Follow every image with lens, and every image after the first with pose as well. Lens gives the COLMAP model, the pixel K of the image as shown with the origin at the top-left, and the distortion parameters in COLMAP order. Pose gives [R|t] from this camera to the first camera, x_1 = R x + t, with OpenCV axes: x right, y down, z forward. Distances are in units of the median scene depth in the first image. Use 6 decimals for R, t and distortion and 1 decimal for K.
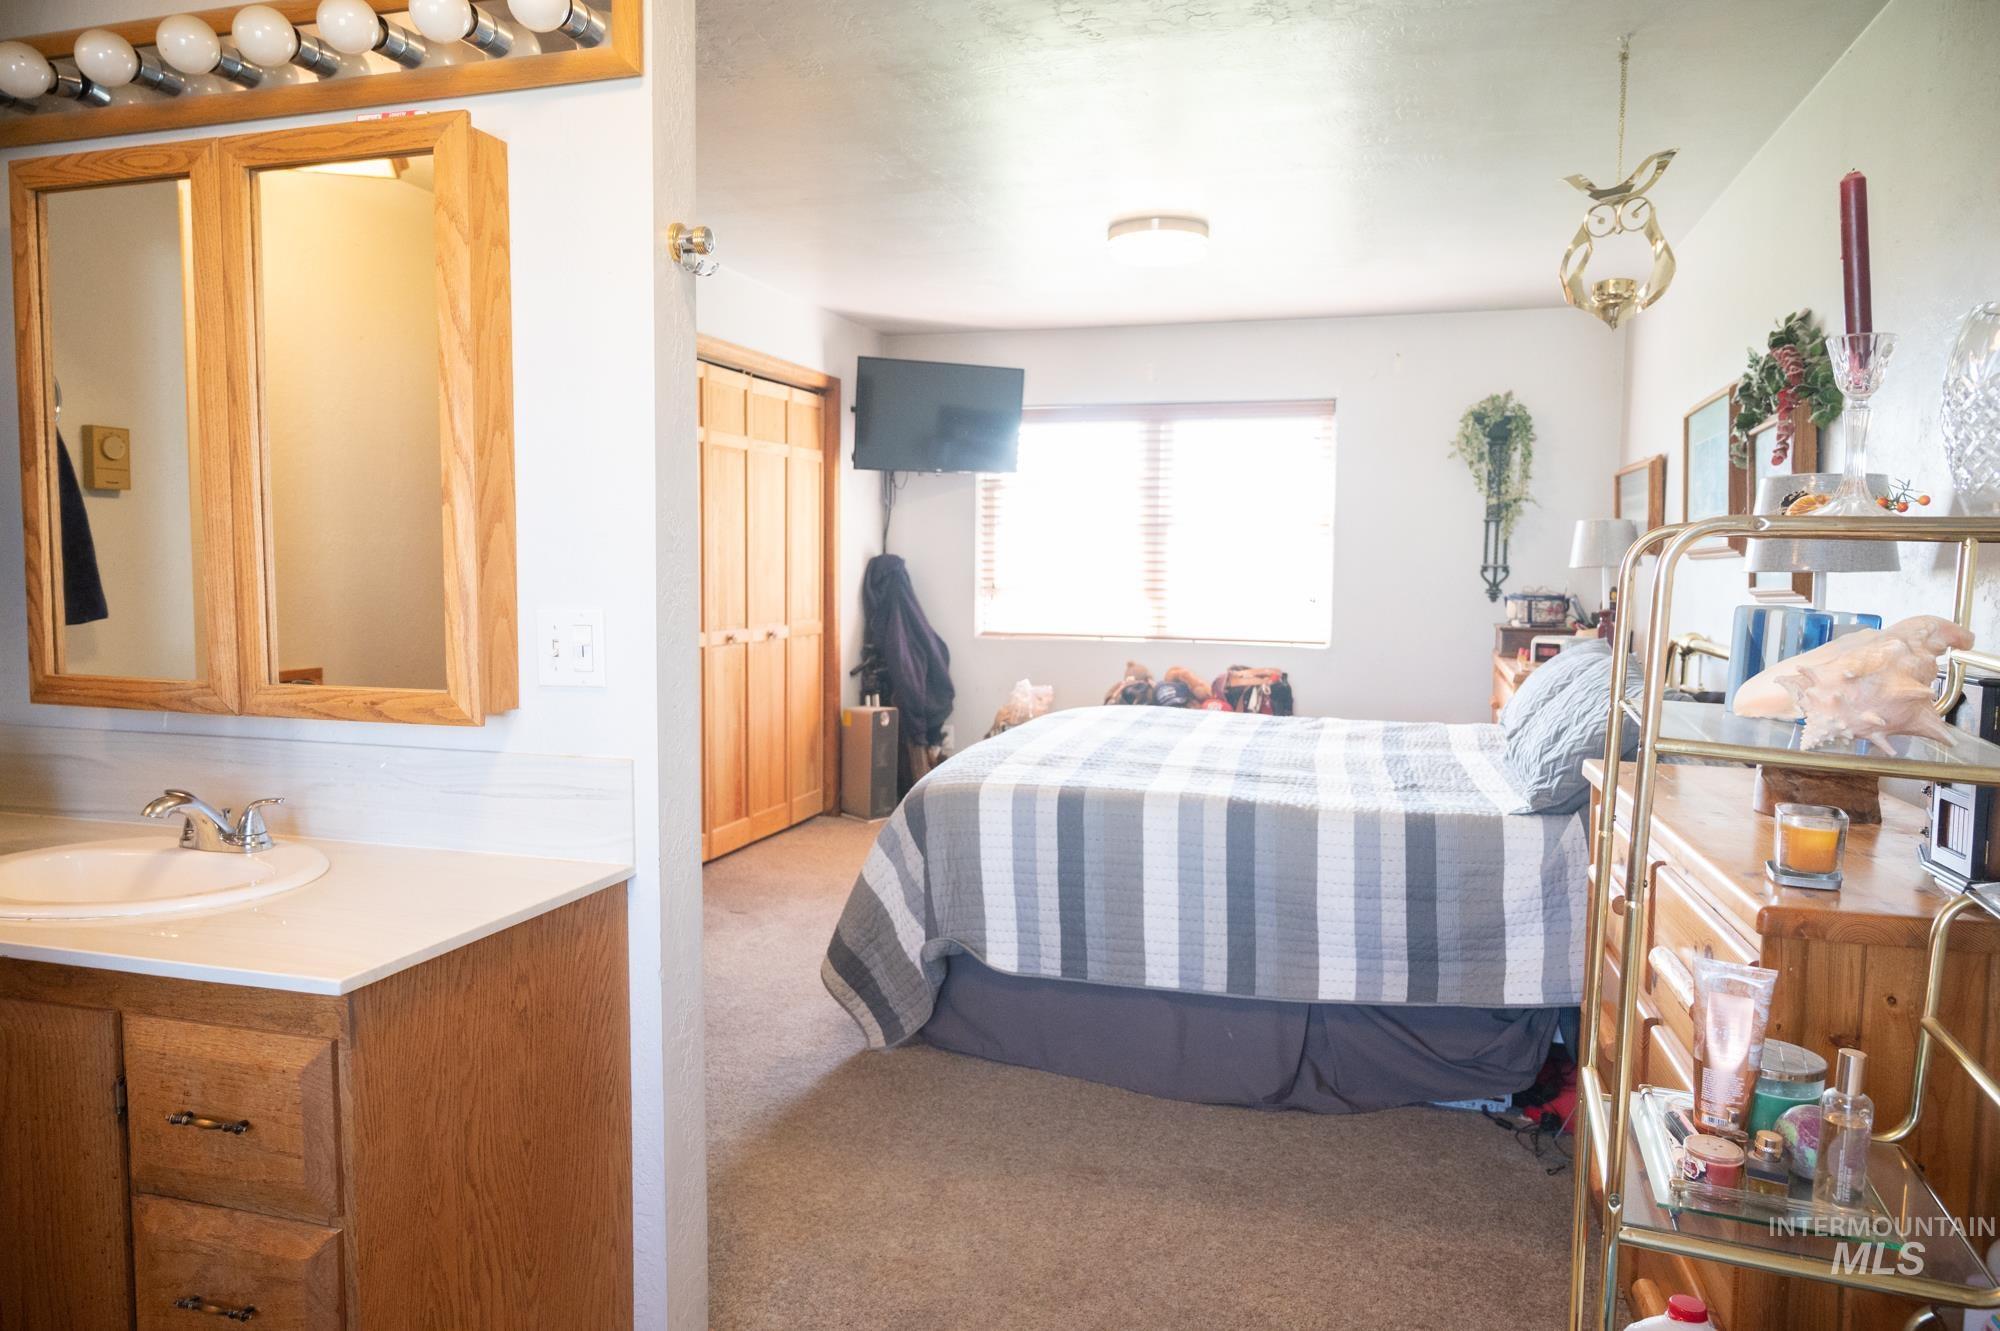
lens RADIAL K [[1334.8, 0, 1003.3], [0, 1334.8, 657.1], [0, 0, 1]] dist [-0.008549, -0.001008]
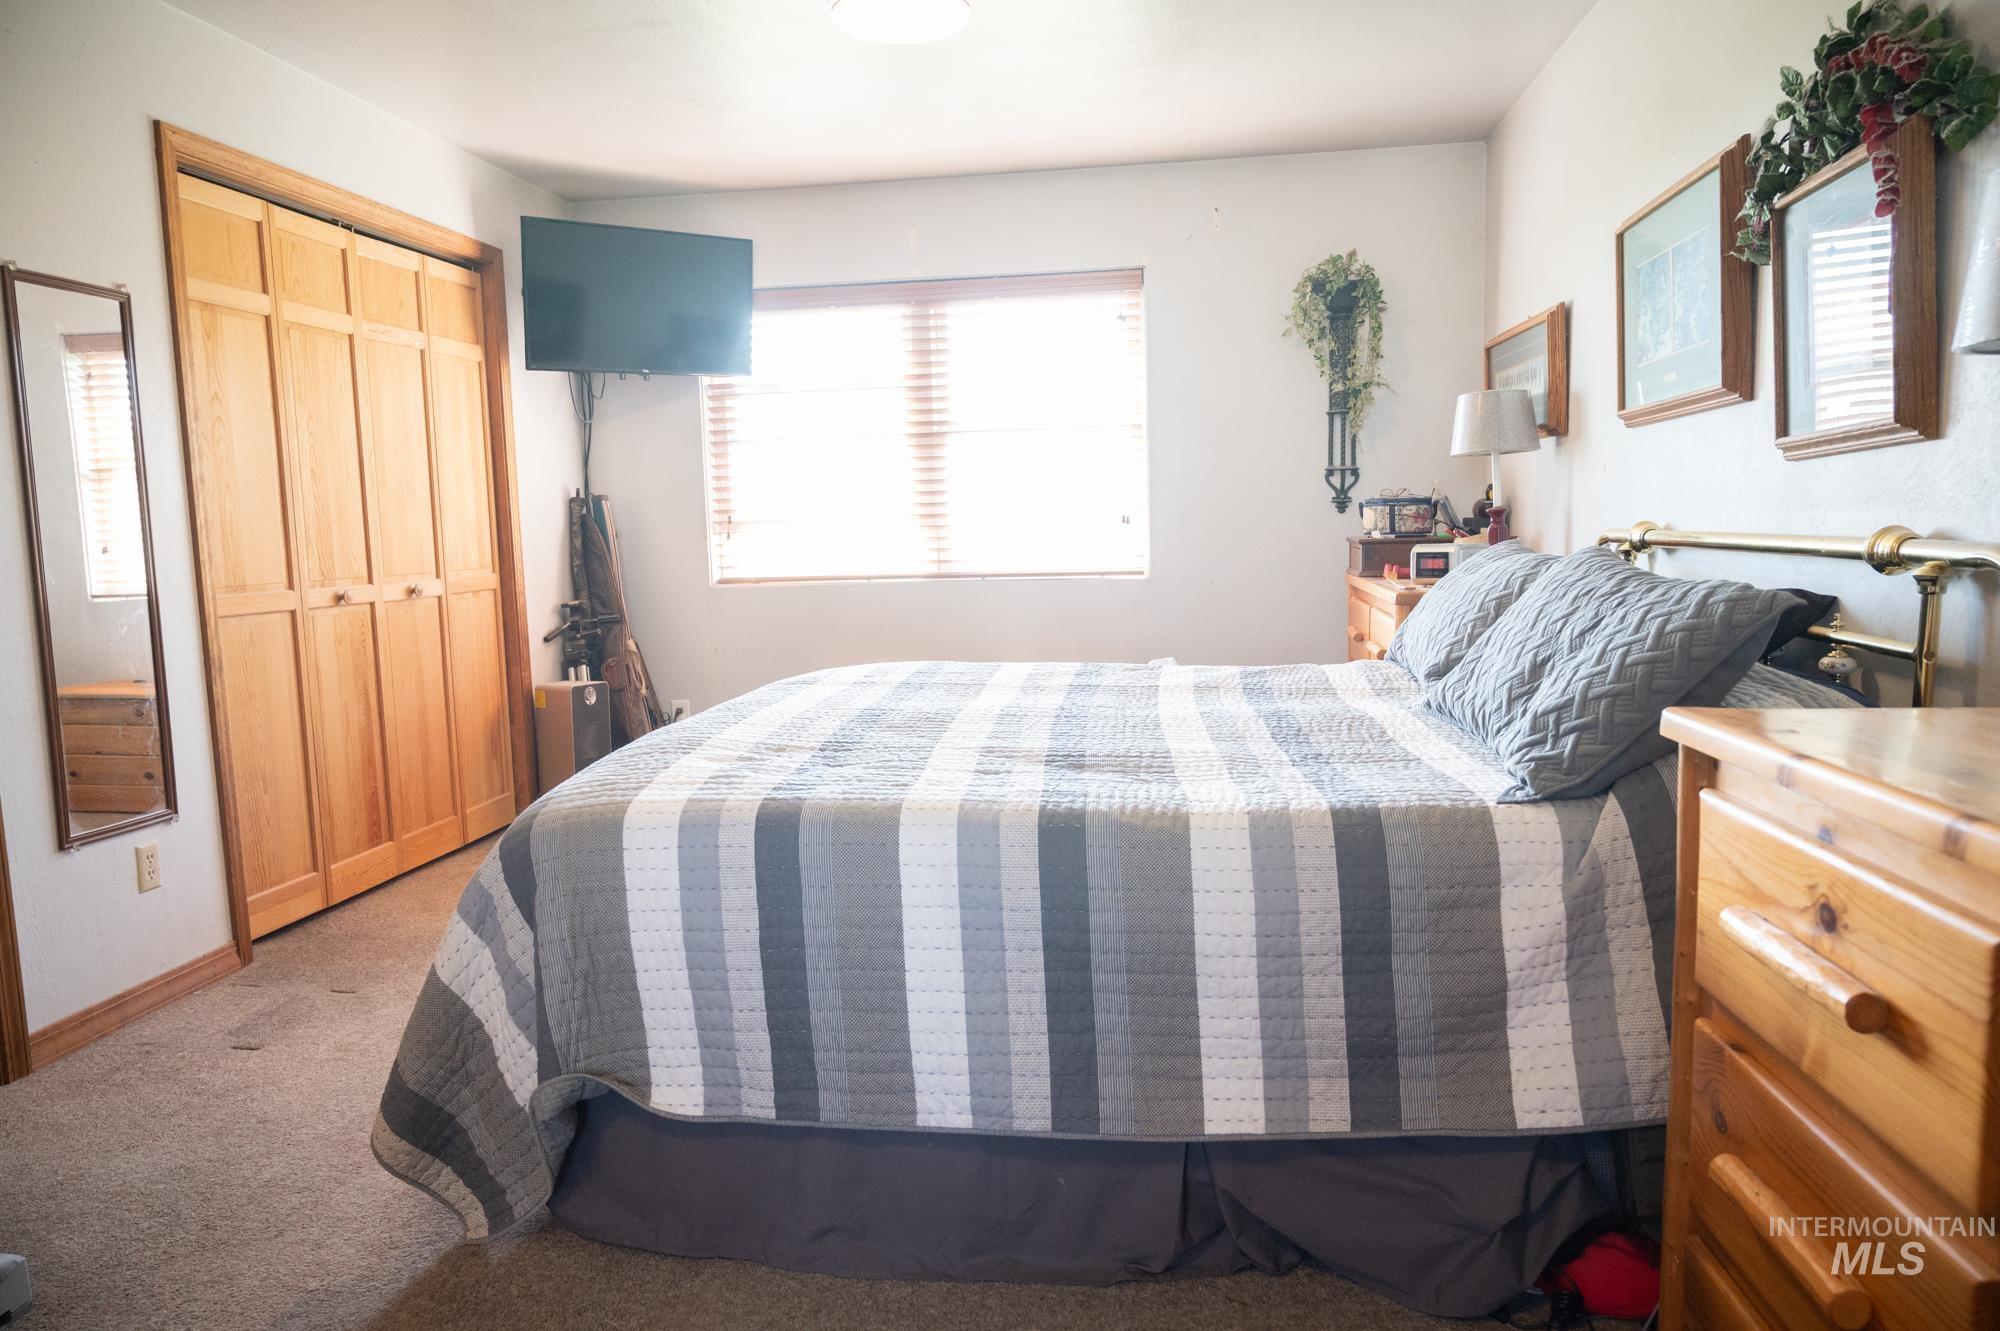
lens RADIAL K [[1334.8, 0, 1003.3], [0, 1334.8, 657.1], [0, 0, 1]] dist [-0.008549, -0.001008]
pose [[0.987639, -0.052421, 0.147723, 0.063752], [0.048082, 0.998305, 0.032792, 0.018829], [-0.149191, -0.025284, 0.988485, 0.387572]]
